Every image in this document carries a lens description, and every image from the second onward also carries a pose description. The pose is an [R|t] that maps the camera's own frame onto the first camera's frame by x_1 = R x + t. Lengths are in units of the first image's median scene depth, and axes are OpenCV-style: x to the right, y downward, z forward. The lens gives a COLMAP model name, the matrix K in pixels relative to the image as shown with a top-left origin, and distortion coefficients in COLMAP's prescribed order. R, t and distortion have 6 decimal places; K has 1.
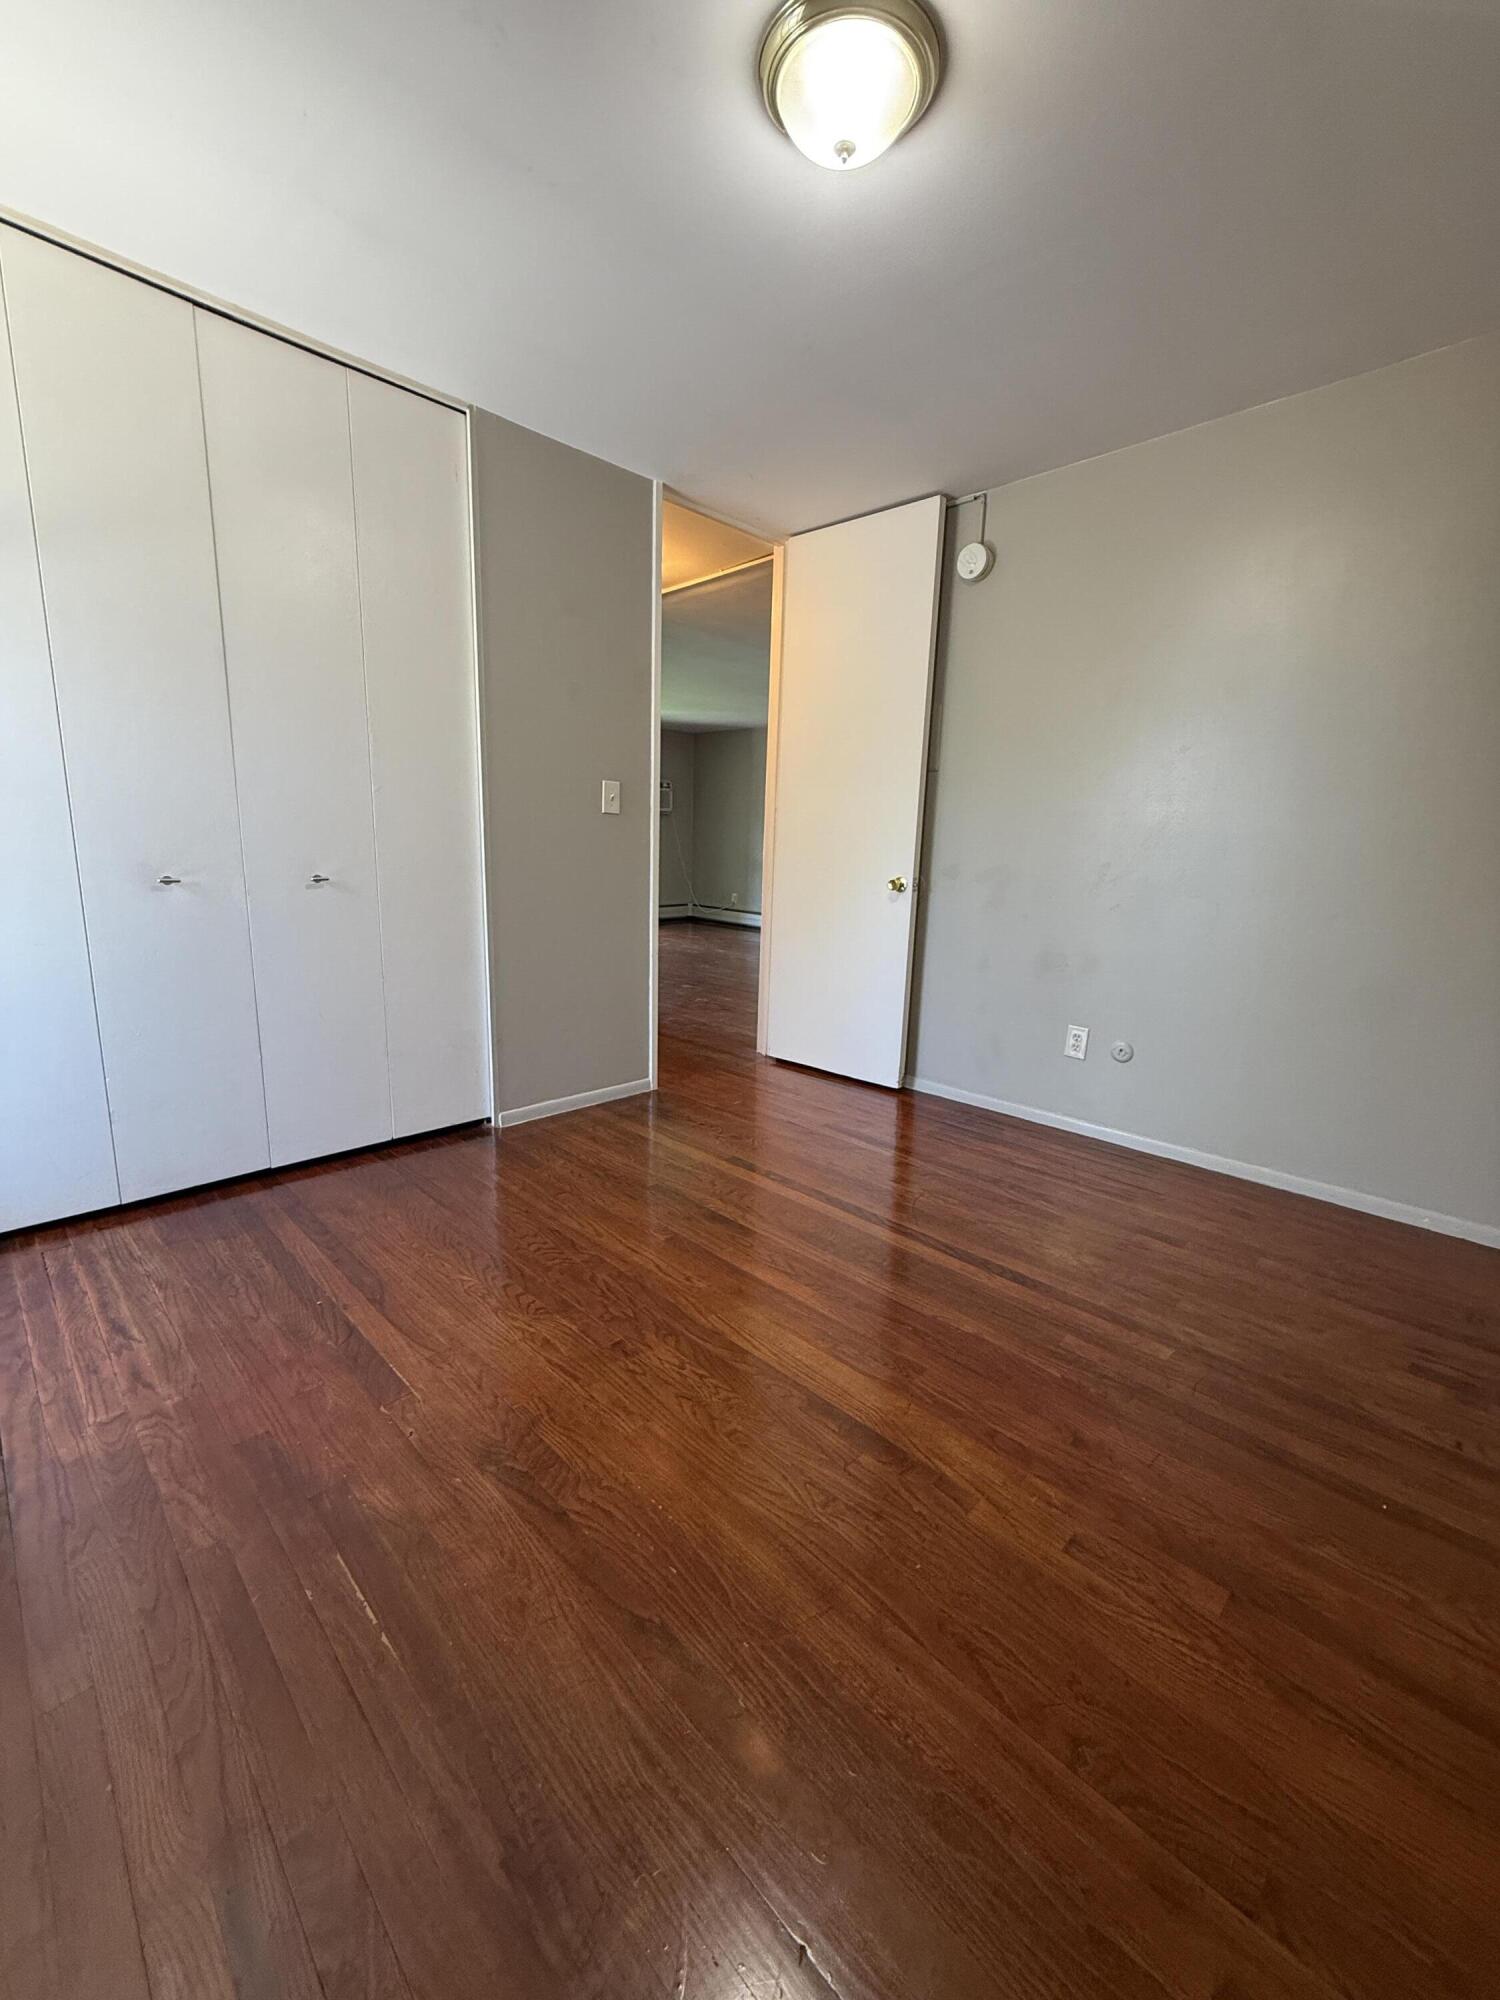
lens RADIAL K [[796.9, 0, 750.0], [0, 796.9, 993.7], [0, 0, 1]] dist [0.001039, 0.000049]
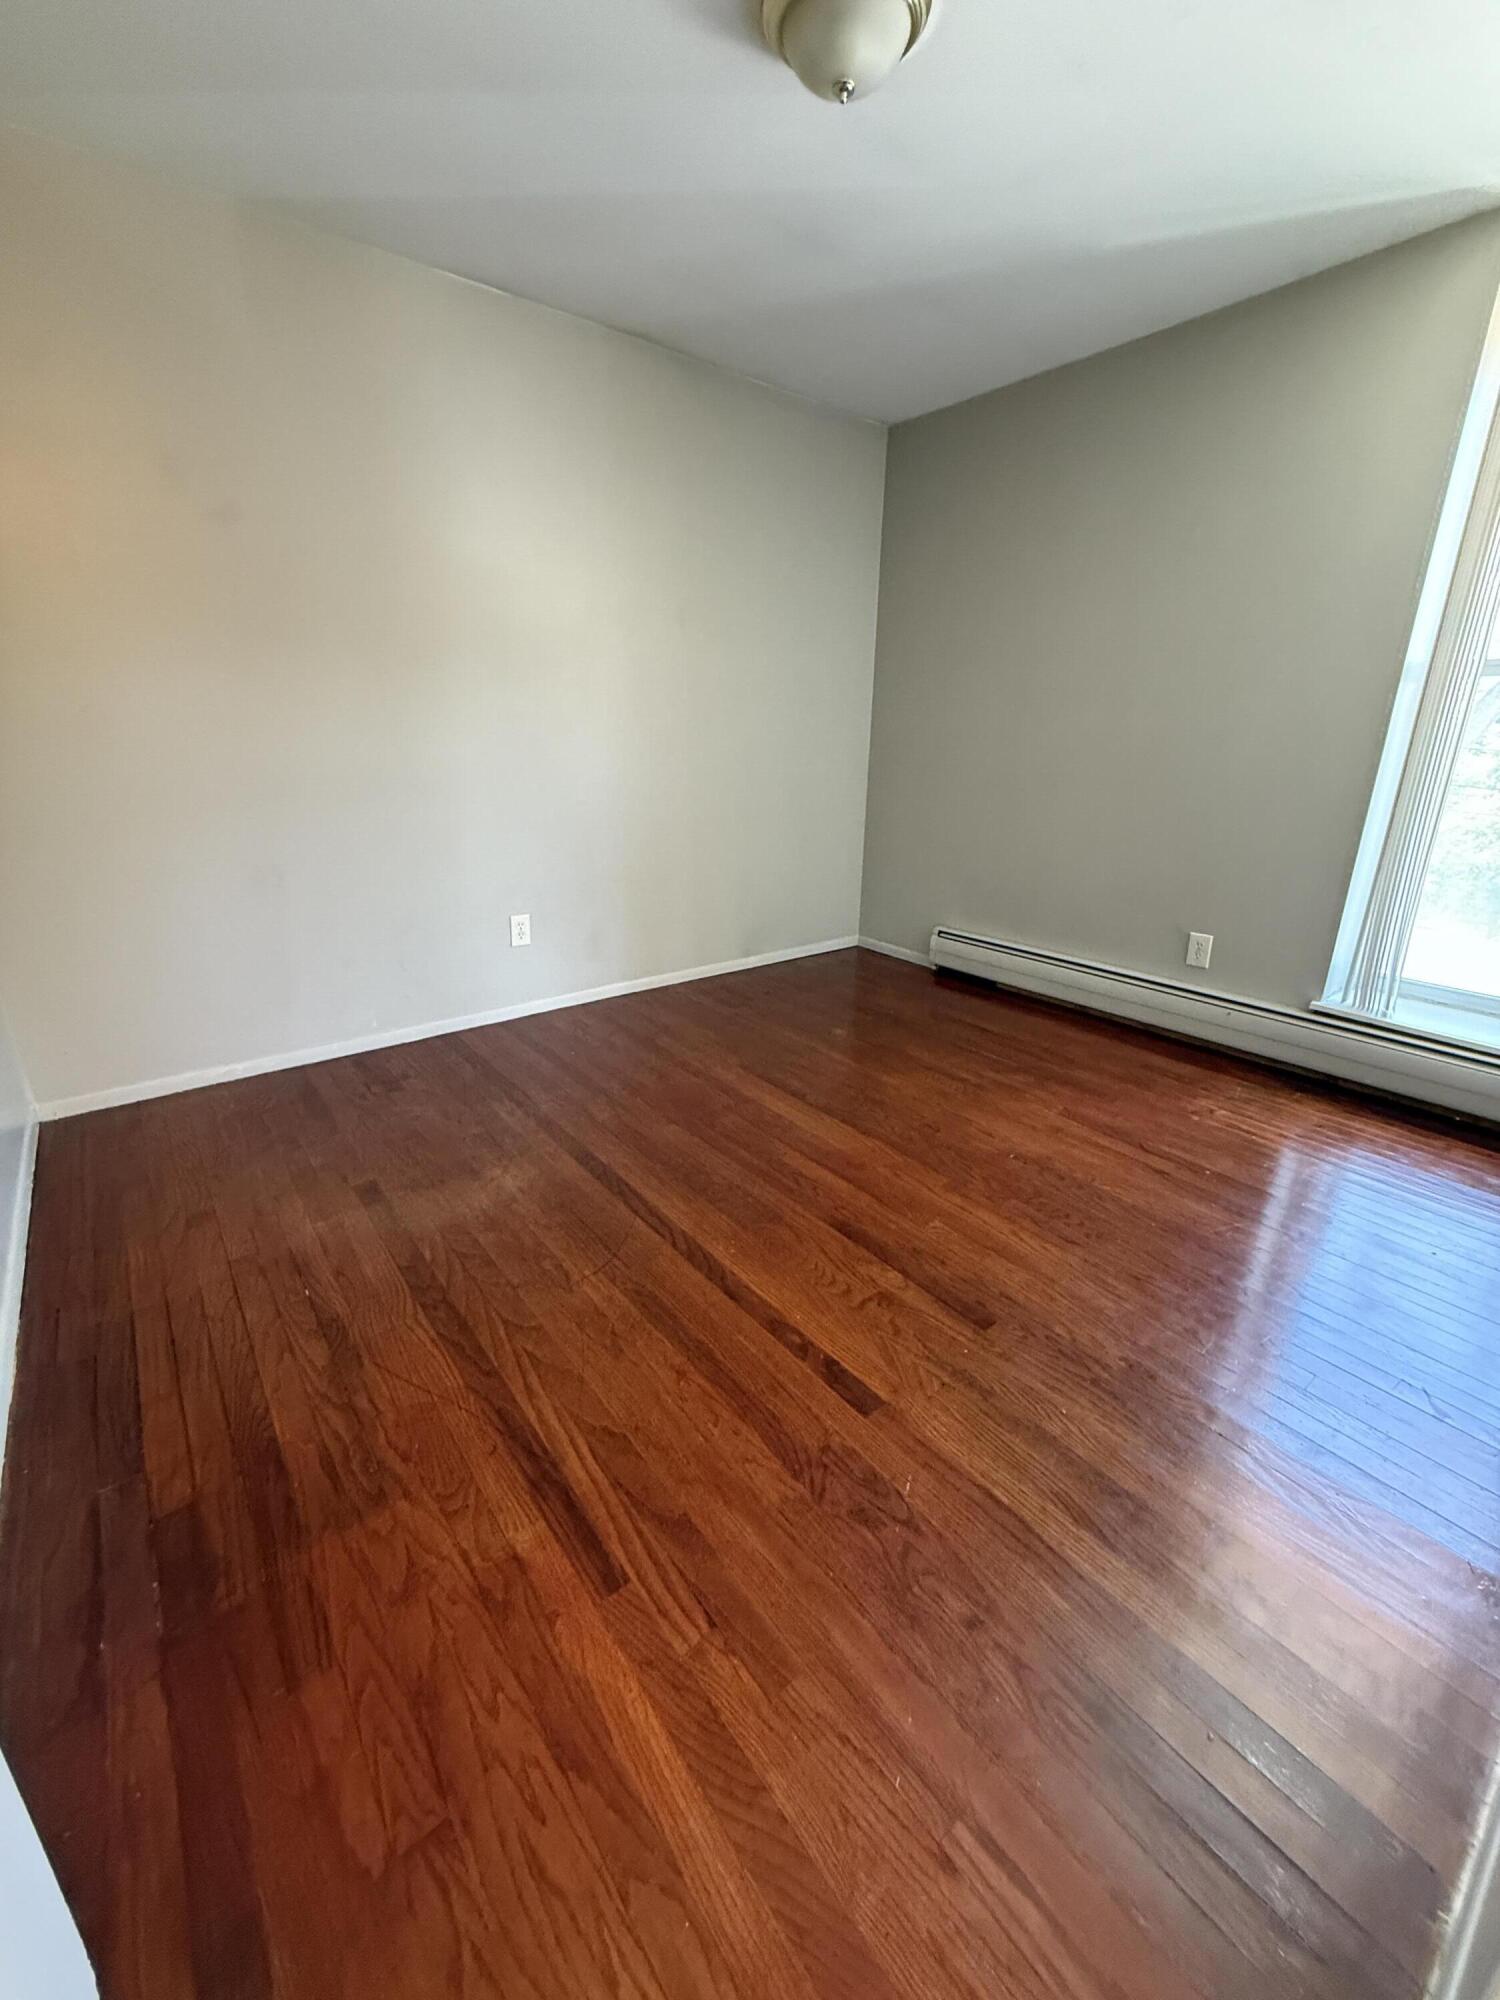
lens RADIAL K [[796.9, 0, 750.0], [0, 796.9, 993.7], [0, 0, 1]] dist [0.001039, 0.000049]
pose [[-0.992428, -0.076221, 0.096322, 0.034447], [-0.020419, 0.875642, 0.482529, -0.380051], [-0.121122, 0.476909, -0.870567, 1.900748]]
